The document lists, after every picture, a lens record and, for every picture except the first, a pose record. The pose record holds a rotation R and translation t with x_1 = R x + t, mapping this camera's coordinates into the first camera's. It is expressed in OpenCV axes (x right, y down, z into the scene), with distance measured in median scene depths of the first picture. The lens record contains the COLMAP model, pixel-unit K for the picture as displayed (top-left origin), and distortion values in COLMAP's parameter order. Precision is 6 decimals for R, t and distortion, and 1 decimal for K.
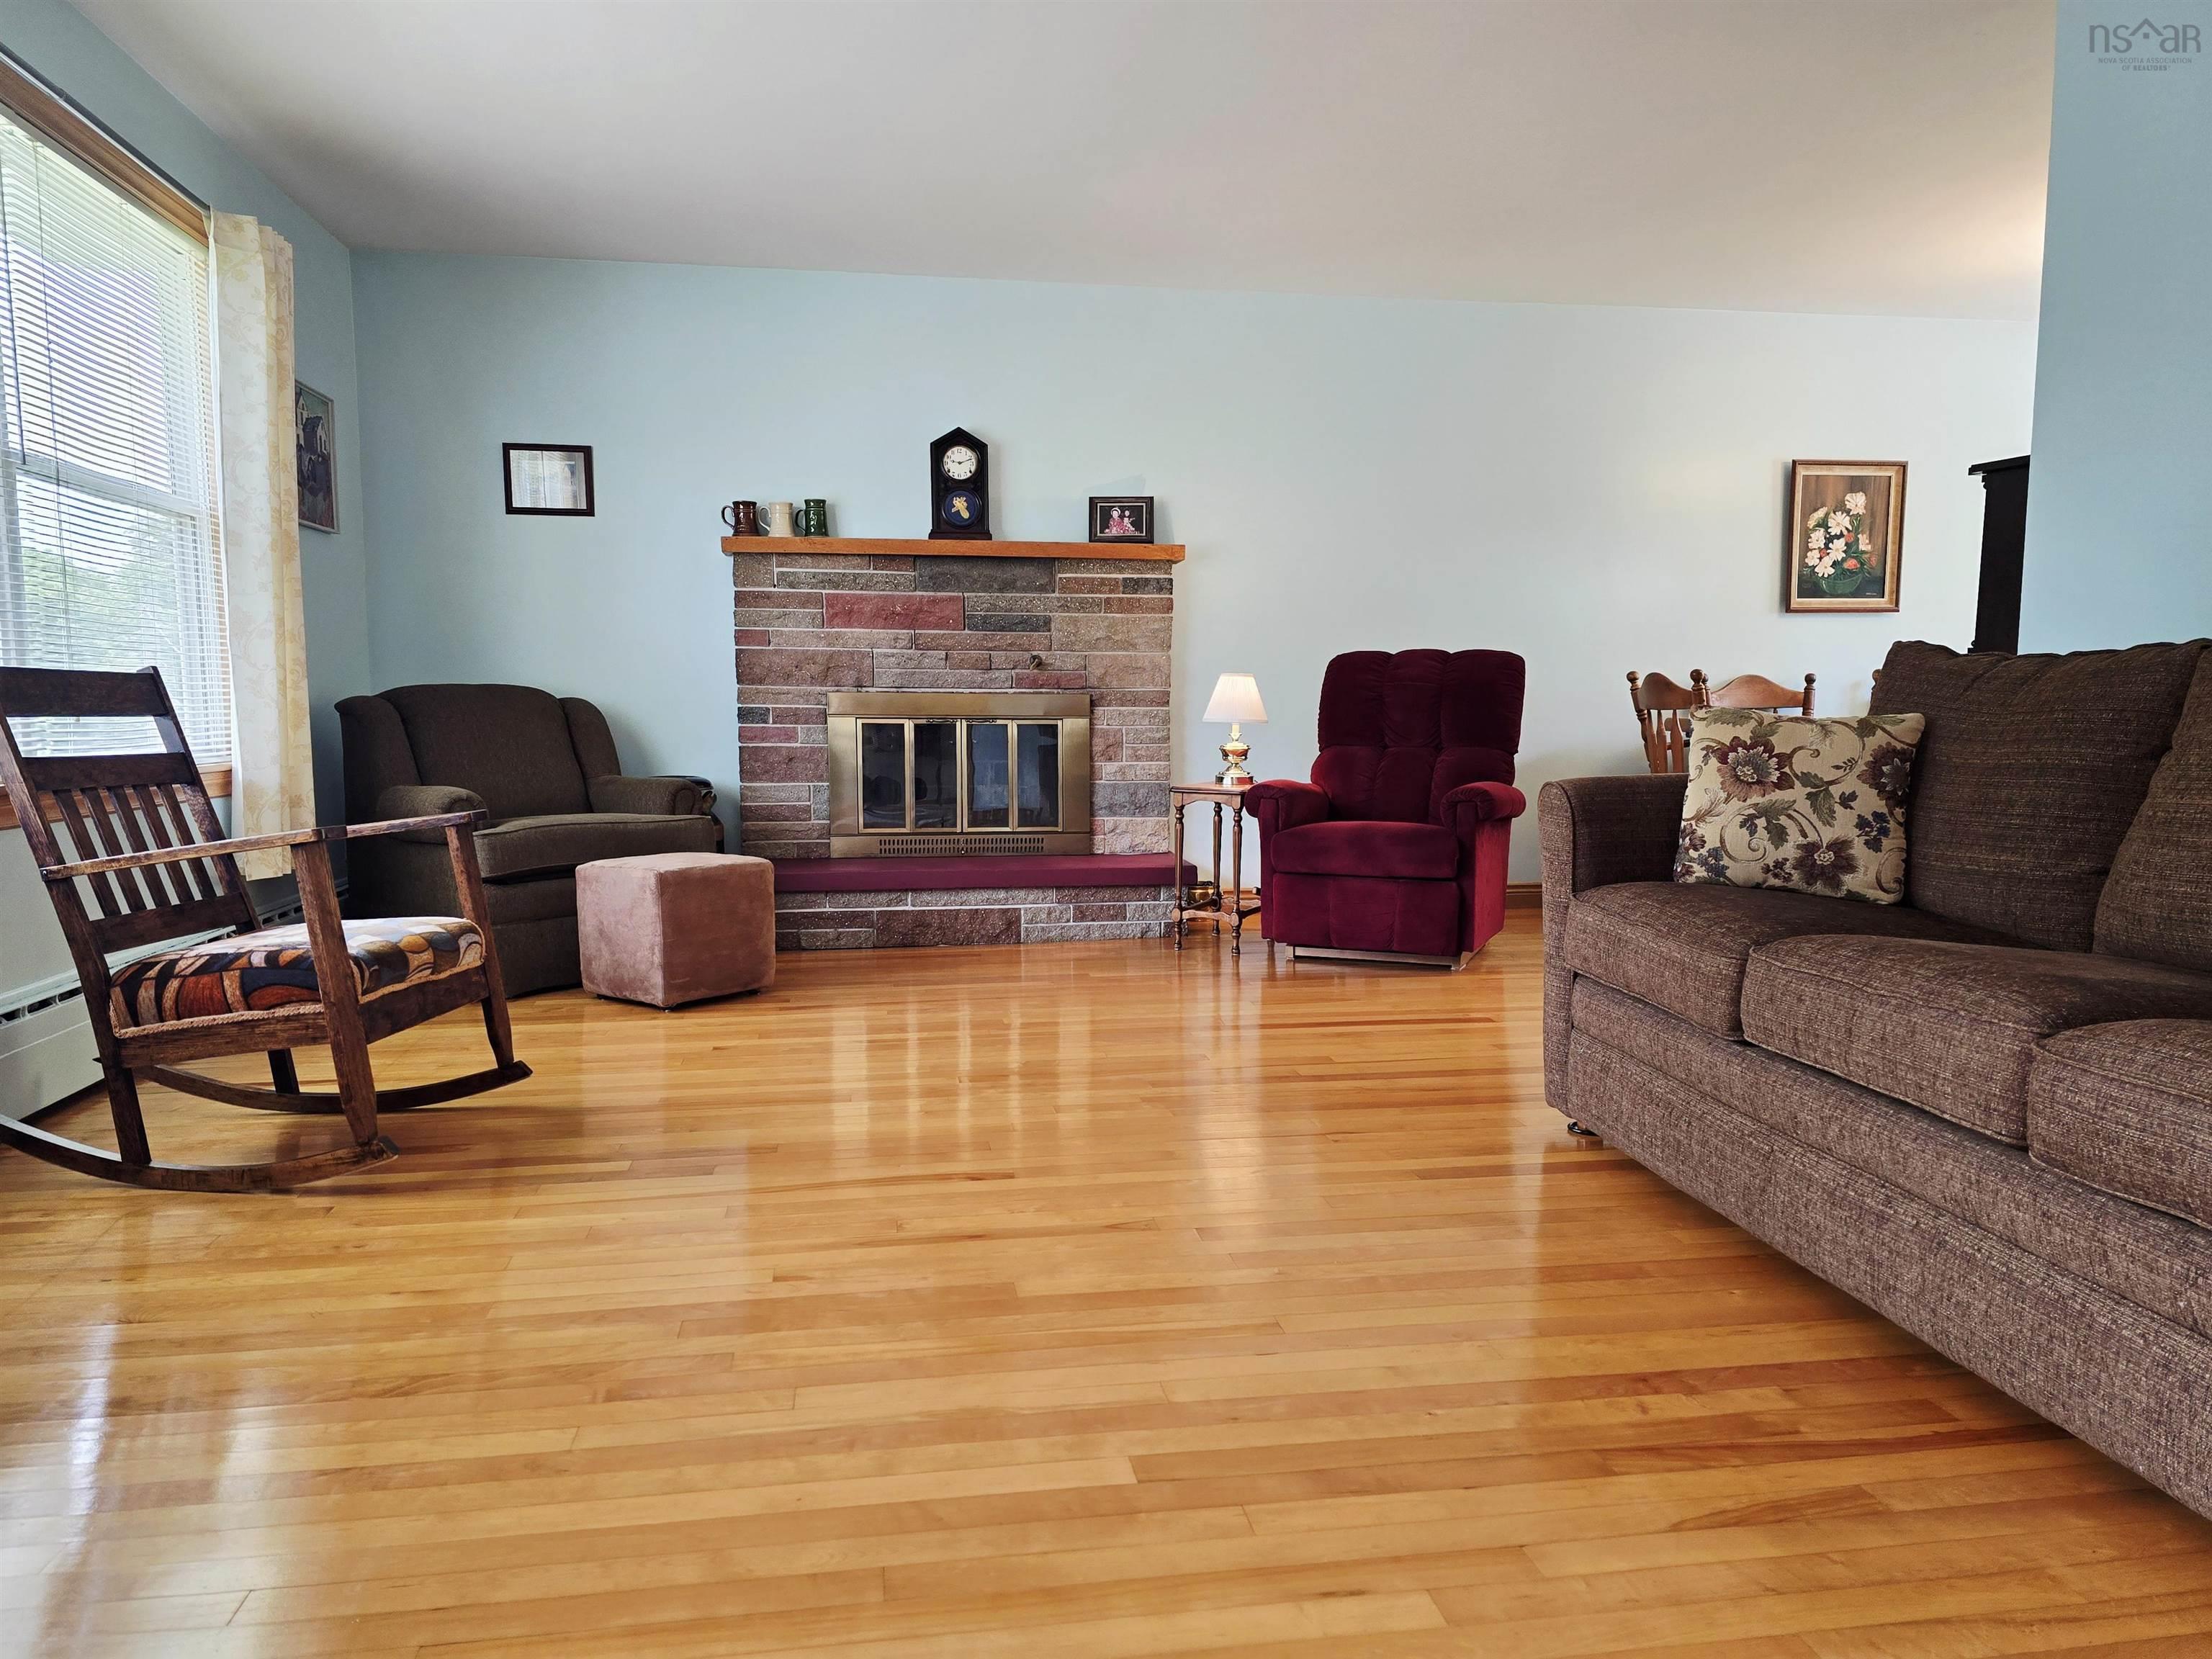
lens RADIAL K [[1473.6, 0, 1106.0], [0, 1473.6, 829.5], [0, 0, 1]] dist [-0.000278, -0.067448]
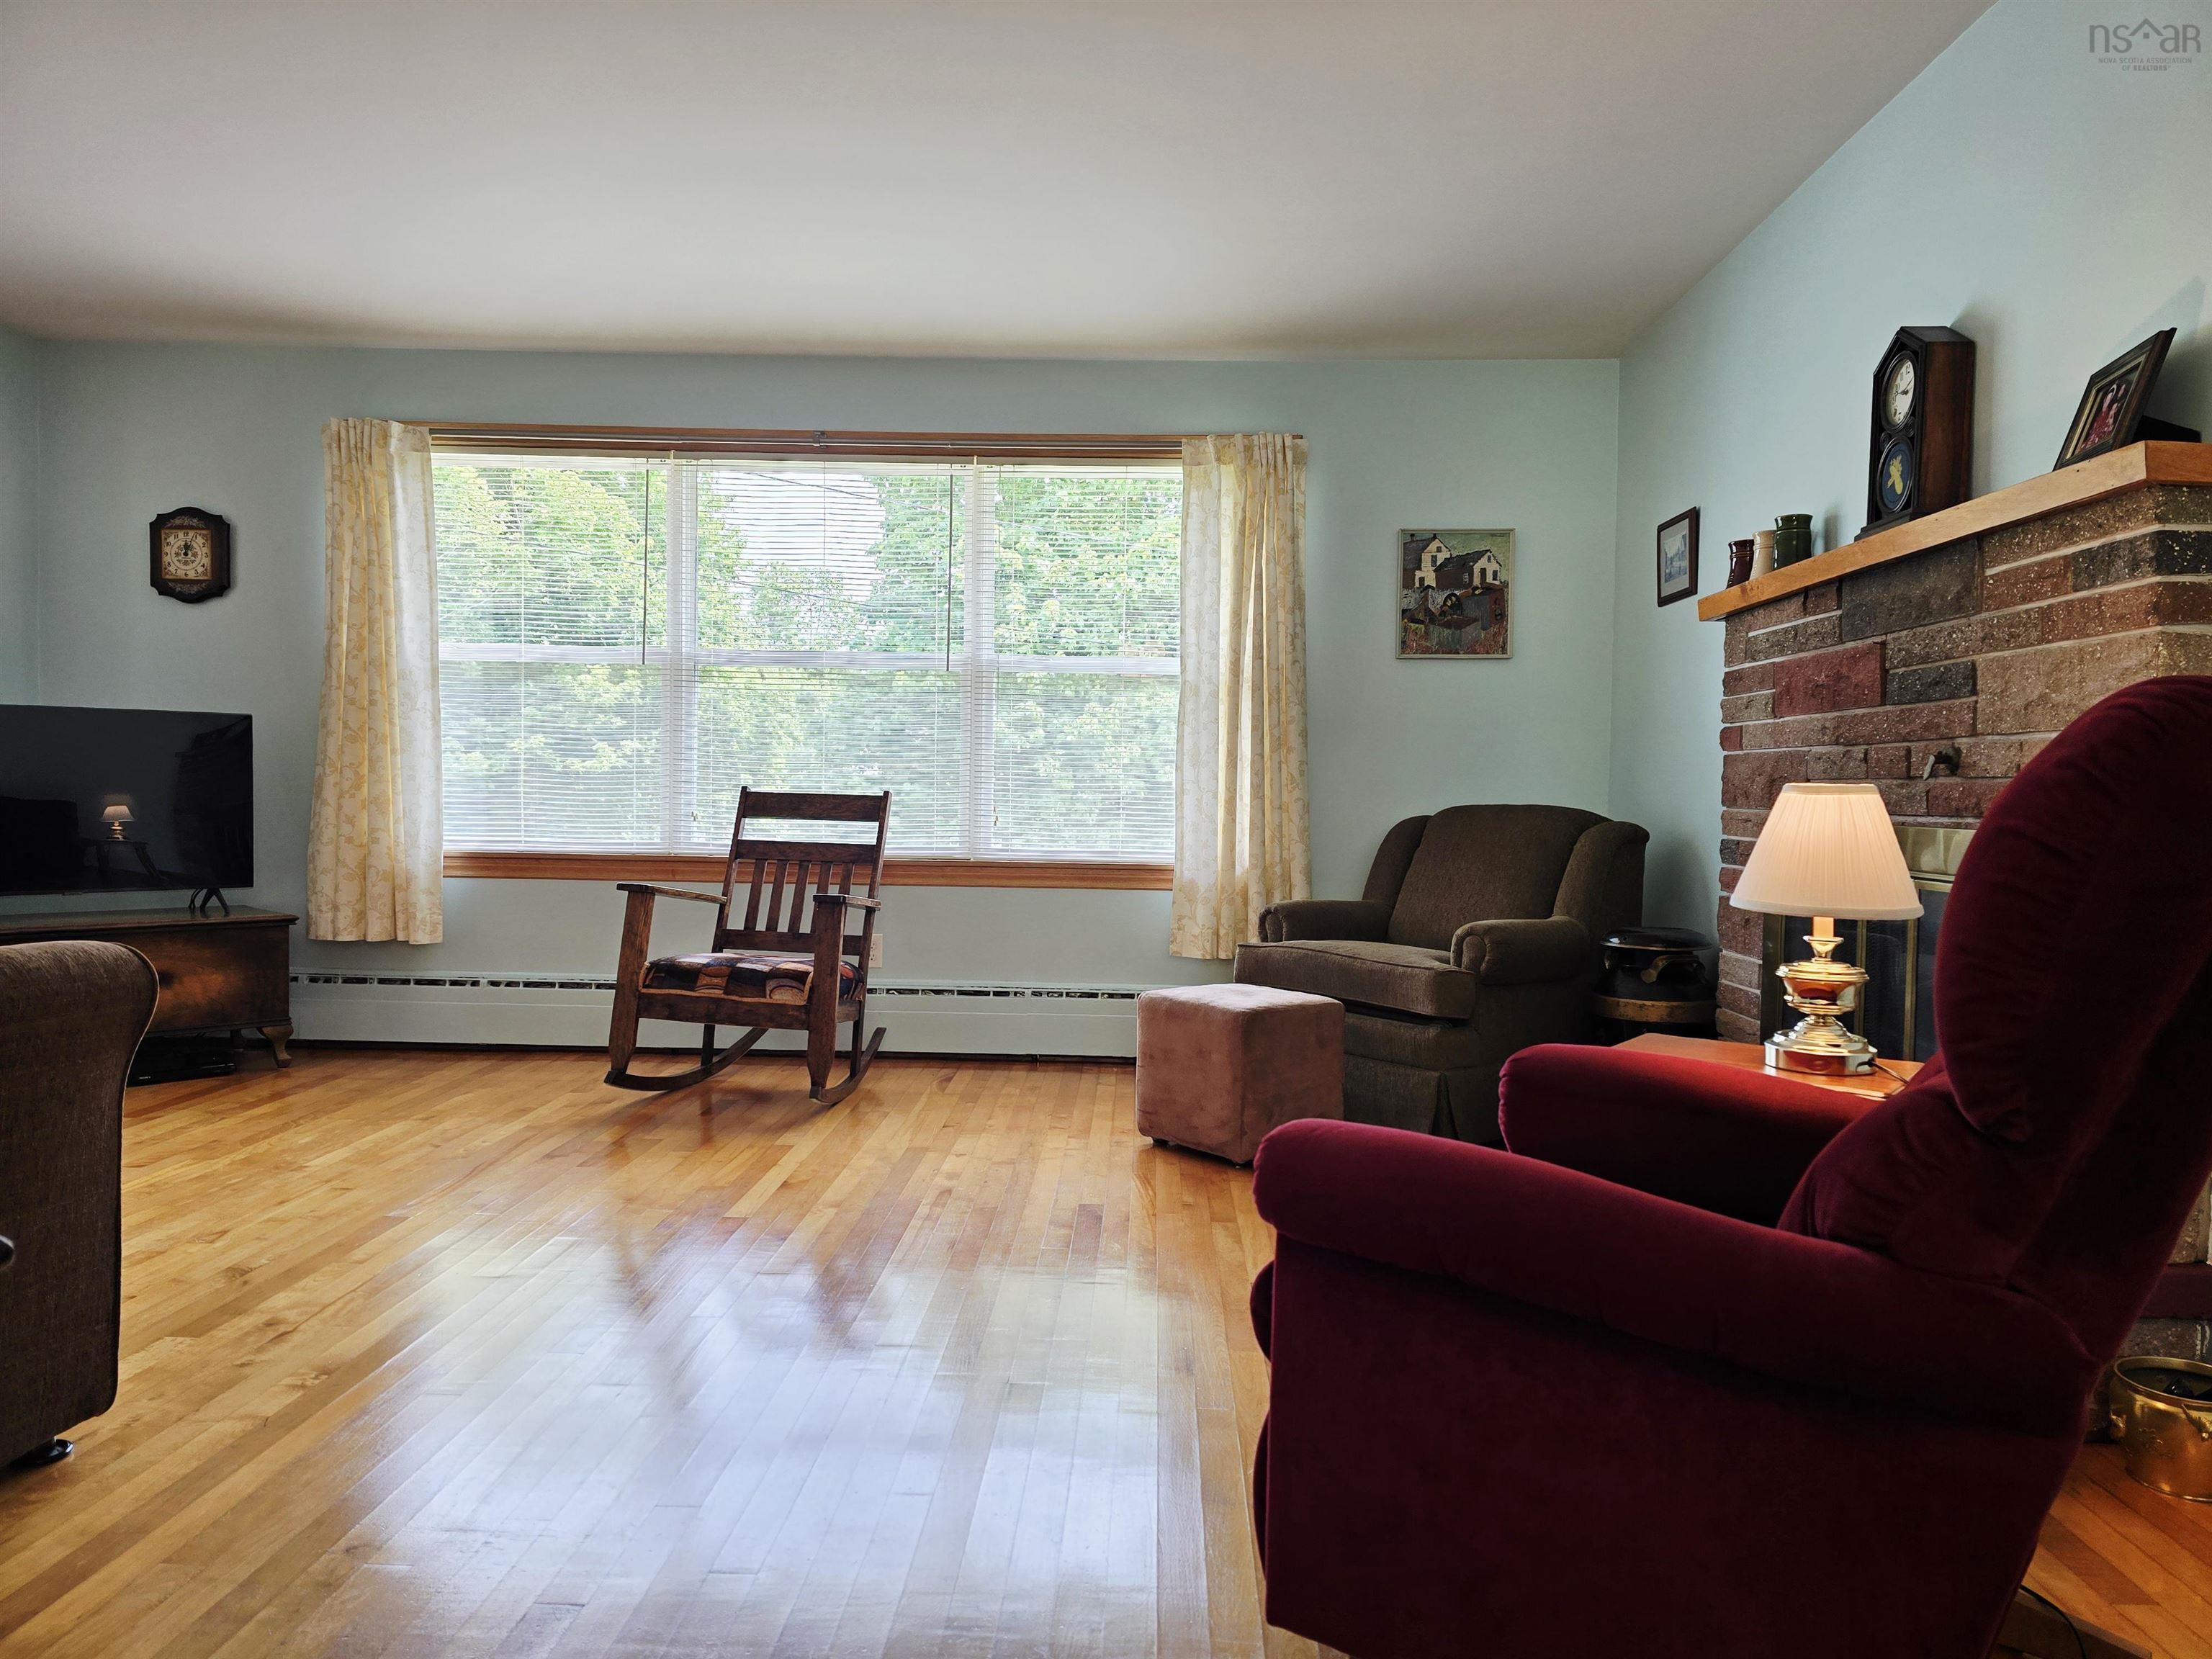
lens RADIAL K [[1470.2, 0, 1100.2], [0, 1470.2, 824.2], [0, 0, 1]] dist [0.060353, -0.065723]
pose [[-0.218097, 0.018011, -0.975761, 0.502942], [-0.094289, 0.994763, 0.039437, -0.089853], [0.971362, 0.100605, -0.215256, 0.871763]]
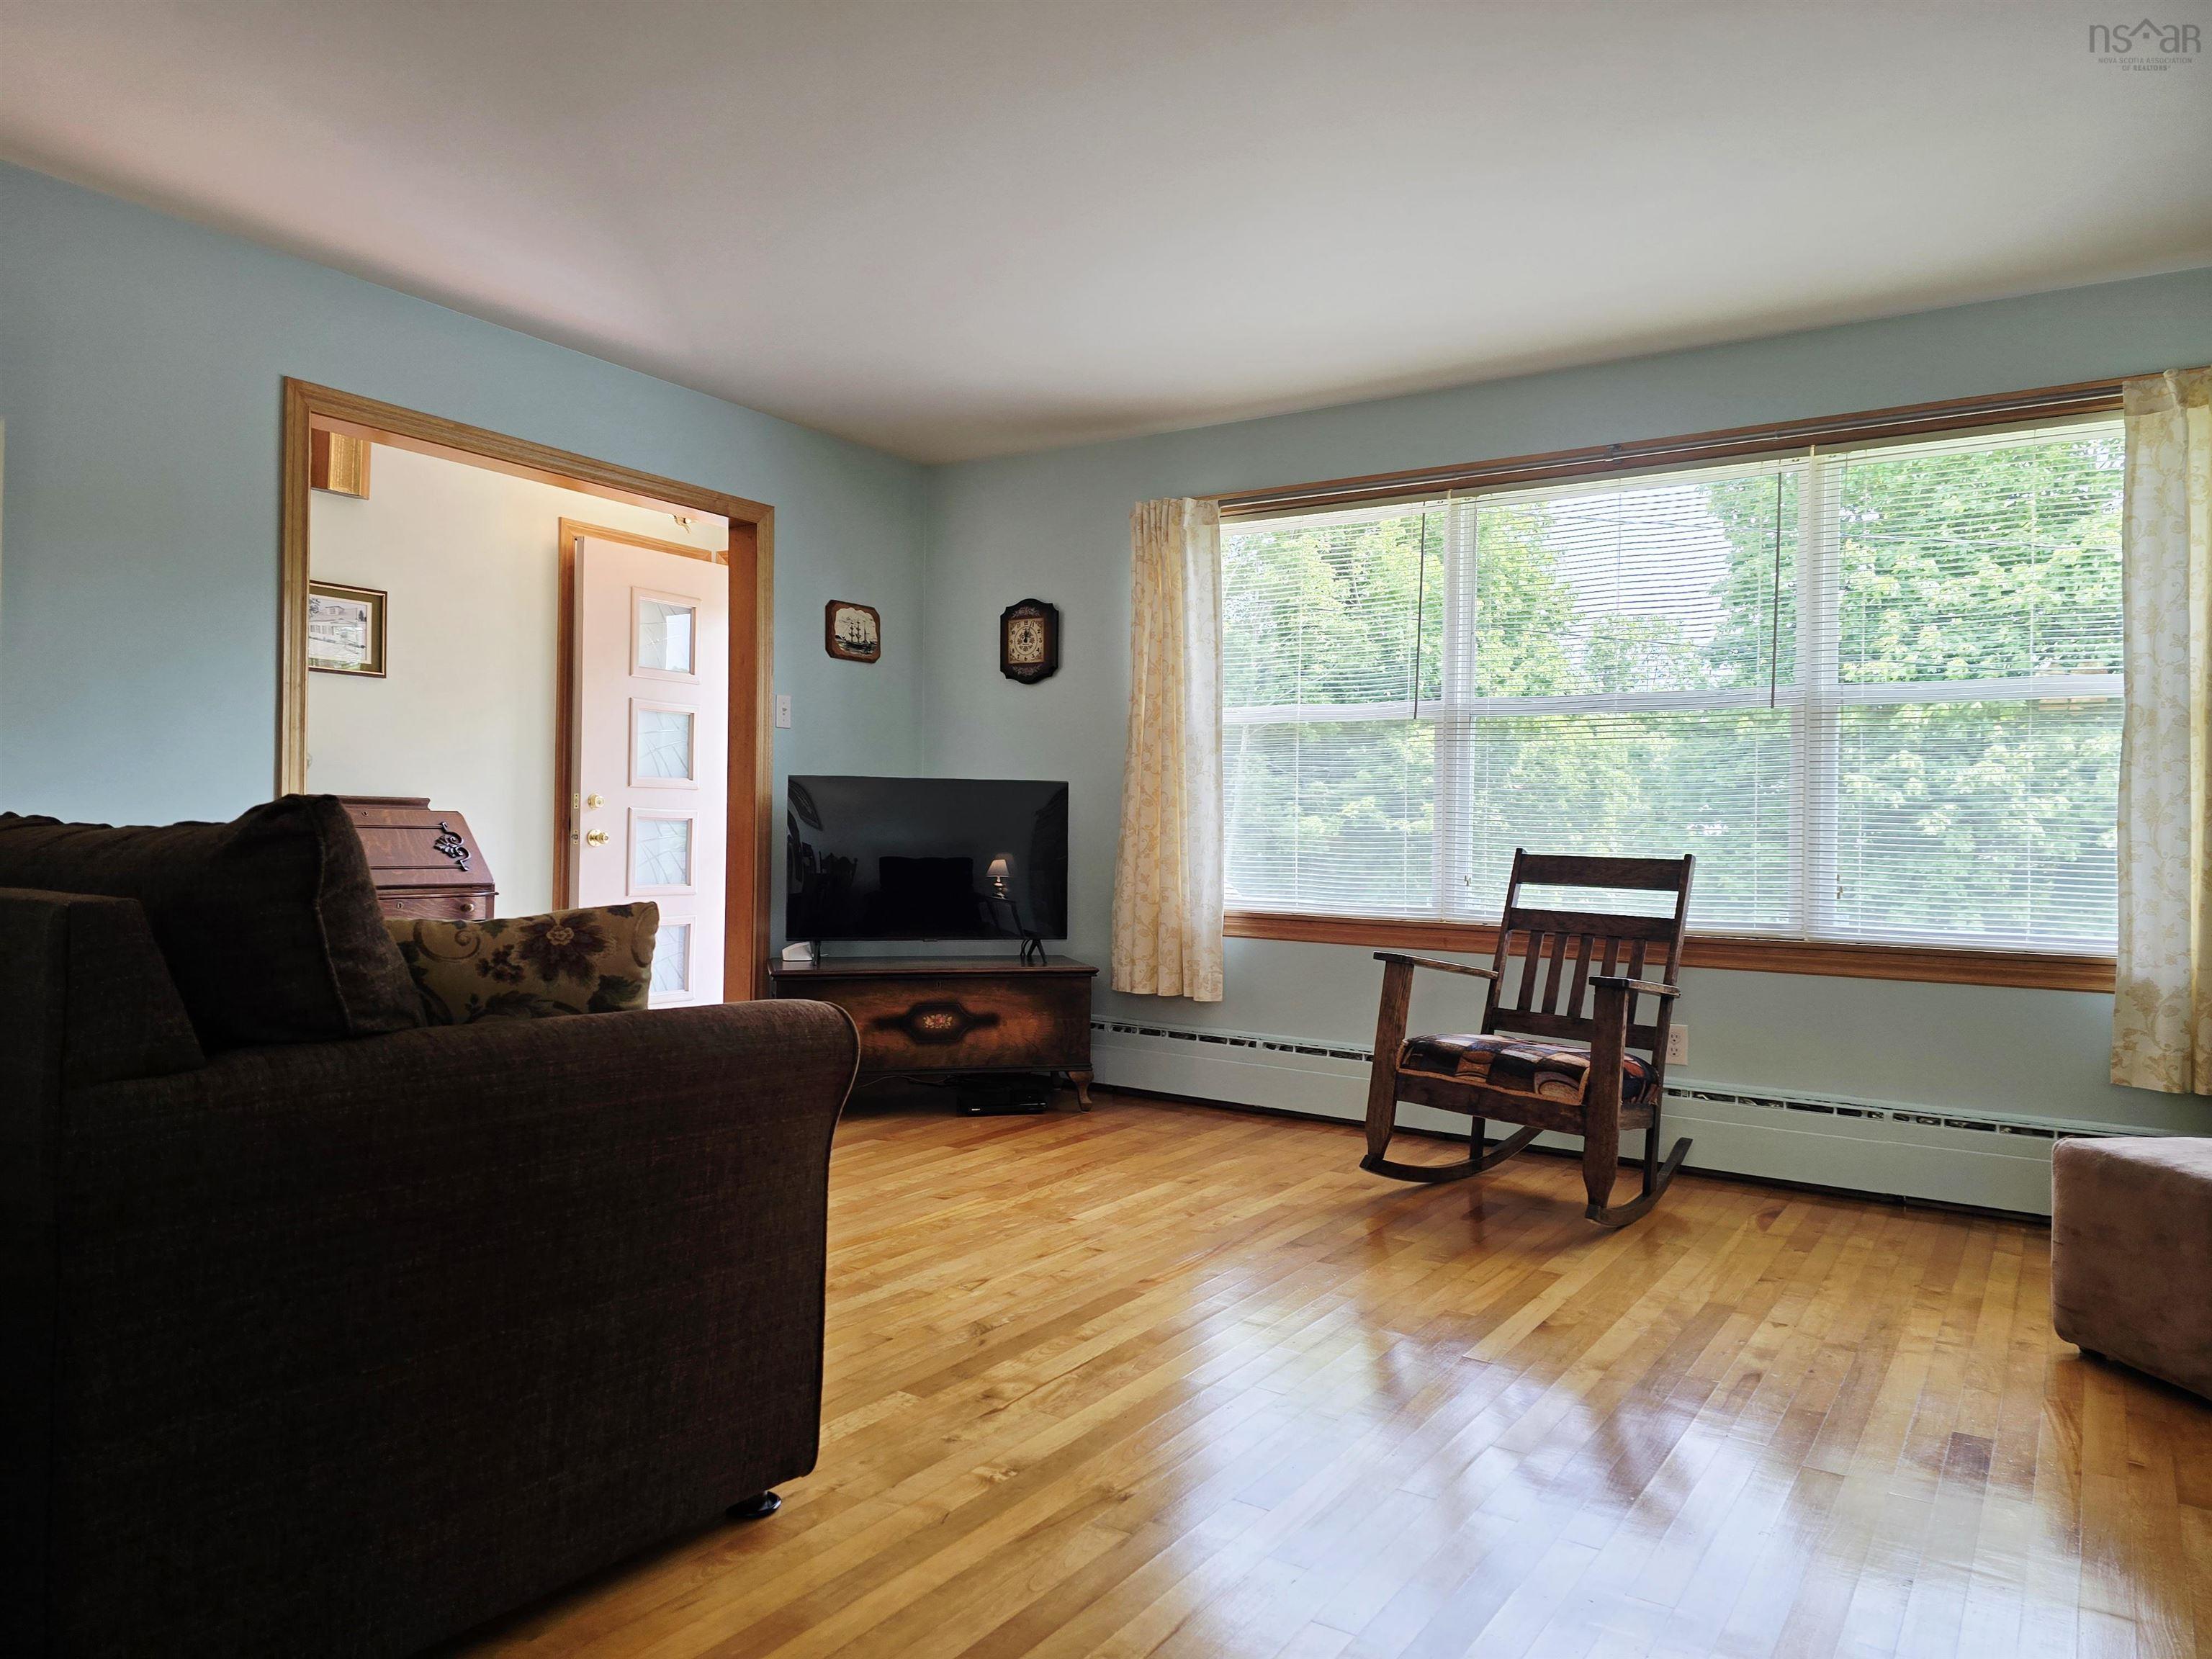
lens RADIAL K [[1431.5, 0, 1098.3], [0, 1431.5, 813.7], [0, 0, 1]] dist [0.061259, -0.058350]
pose [[-0.710825, -0.019647, -0.703095, 0.381438], [-0.071743, 0.996422, 0.044688, -0.094648], [0.699701, 0.082207, -0.709691, 0.860030]]
